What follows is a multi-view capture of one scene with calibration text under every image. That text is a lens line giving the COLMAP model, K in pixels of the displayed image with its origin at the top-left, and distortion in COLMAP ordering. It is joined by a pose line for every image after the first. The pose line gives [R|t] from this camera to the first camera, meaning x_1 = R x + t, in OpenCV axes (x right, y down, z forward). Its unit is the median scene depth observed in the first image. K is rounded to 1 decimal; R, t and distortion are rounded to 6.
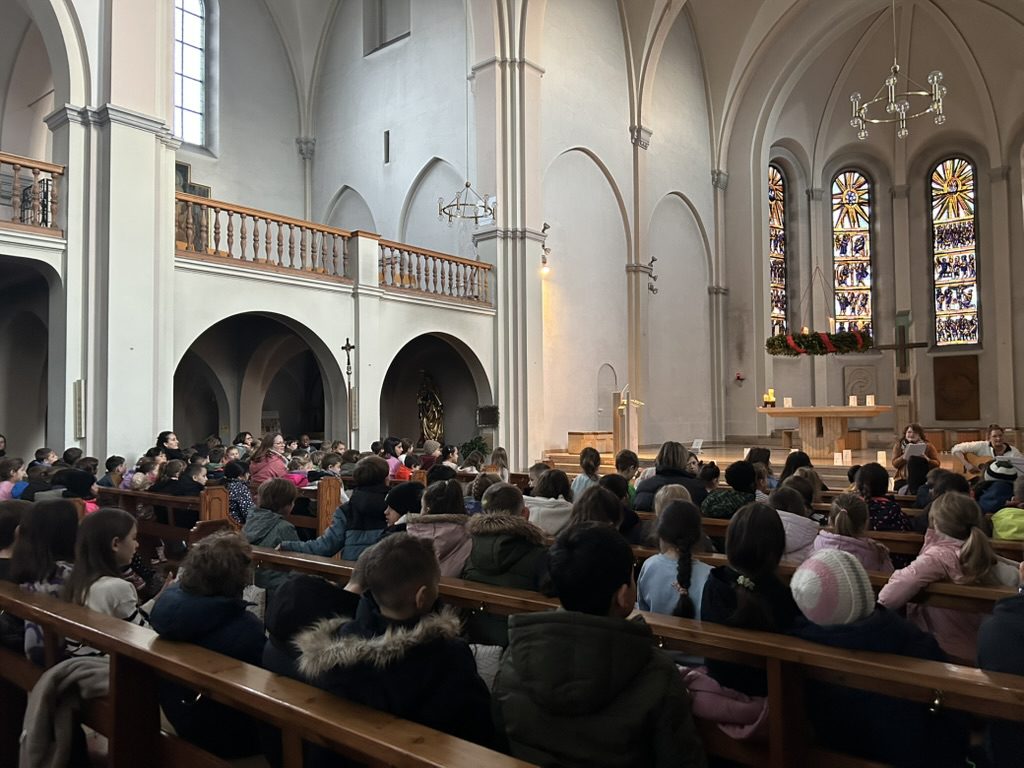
lens RADIAL K [[771.6, 0, 505.6], [0, 771.6, 388.3], [0, 0, 1]] dist [0.044928, -0.015001]
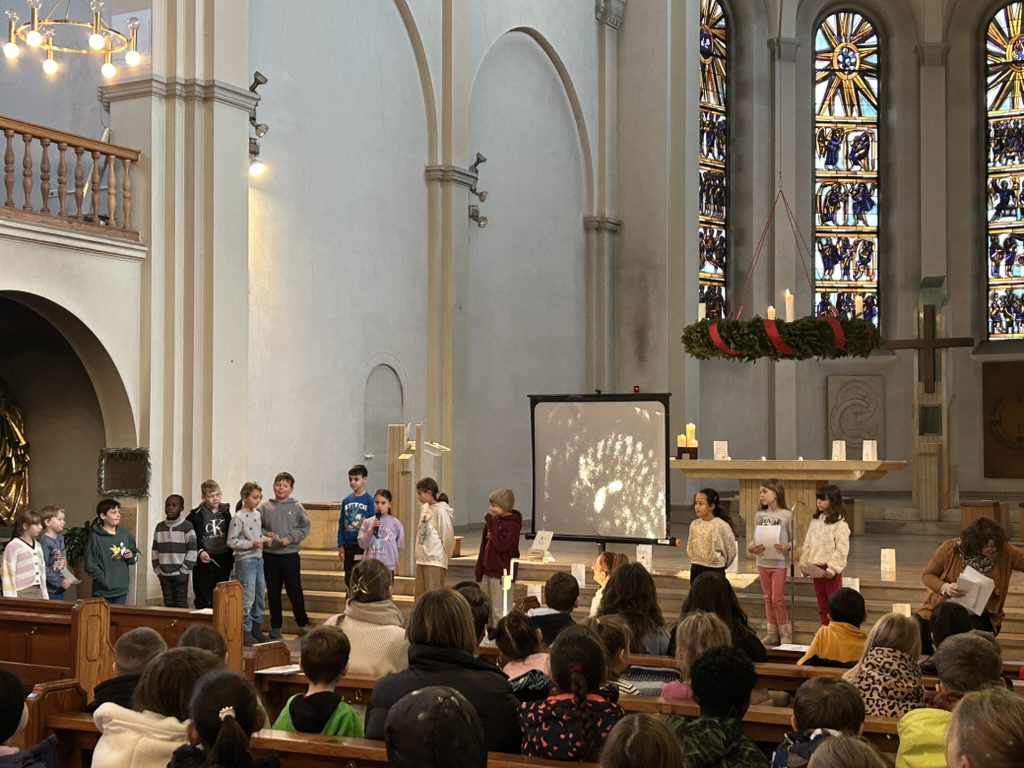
lens RADIAL K [[1502.4, 0, 506.6], [0, 1502.4, 384.1], [0, 0, 1]] dist [0.148864, 0.000000]
pose [[0.980219, 0.021491, 0.196745, 0.017298], [-0.019927, 0.999752, -0.009927, -0.009319], [-0.196910, 0.005810, 0.980404, 0.029584]]
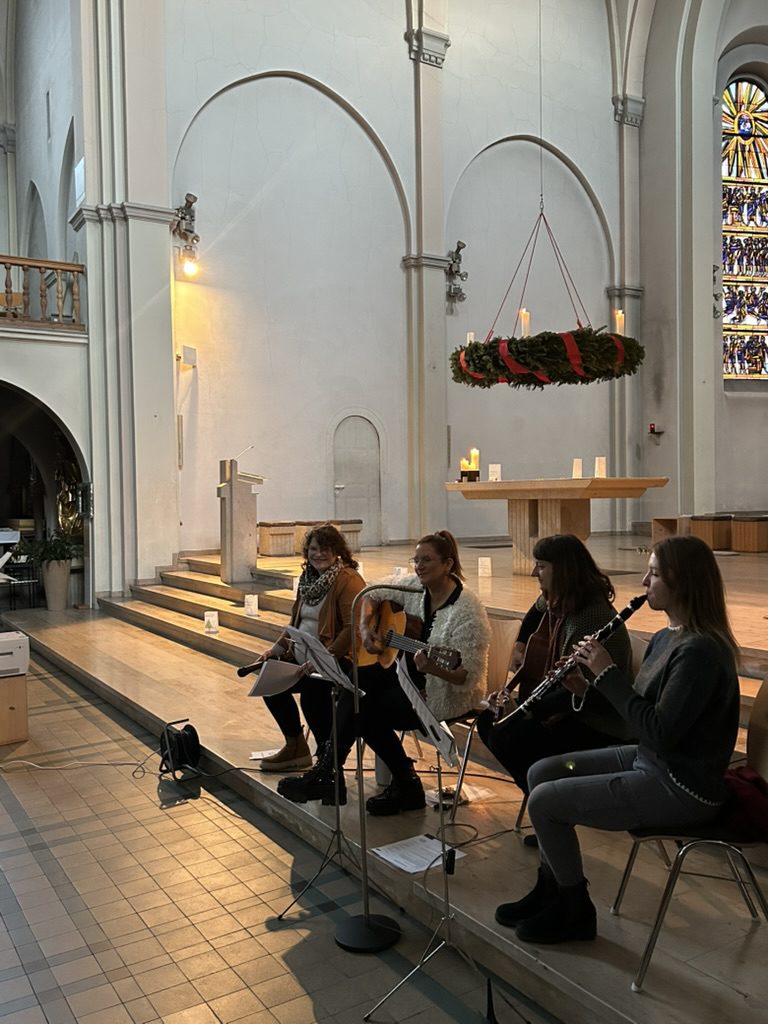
lens RADIAL K [[871.3, 0, 379.0], [0, 871.3, 508.5], [0, 0, 1]] dist [0.019686, 0.003384]
pose [[0.948941, -0.001507, -0.315449, 0.343759], [0.020253, 0.998217, 0.056156, 0.005512], [0.314801, -0.059677, 0.947280, 0.285384]]
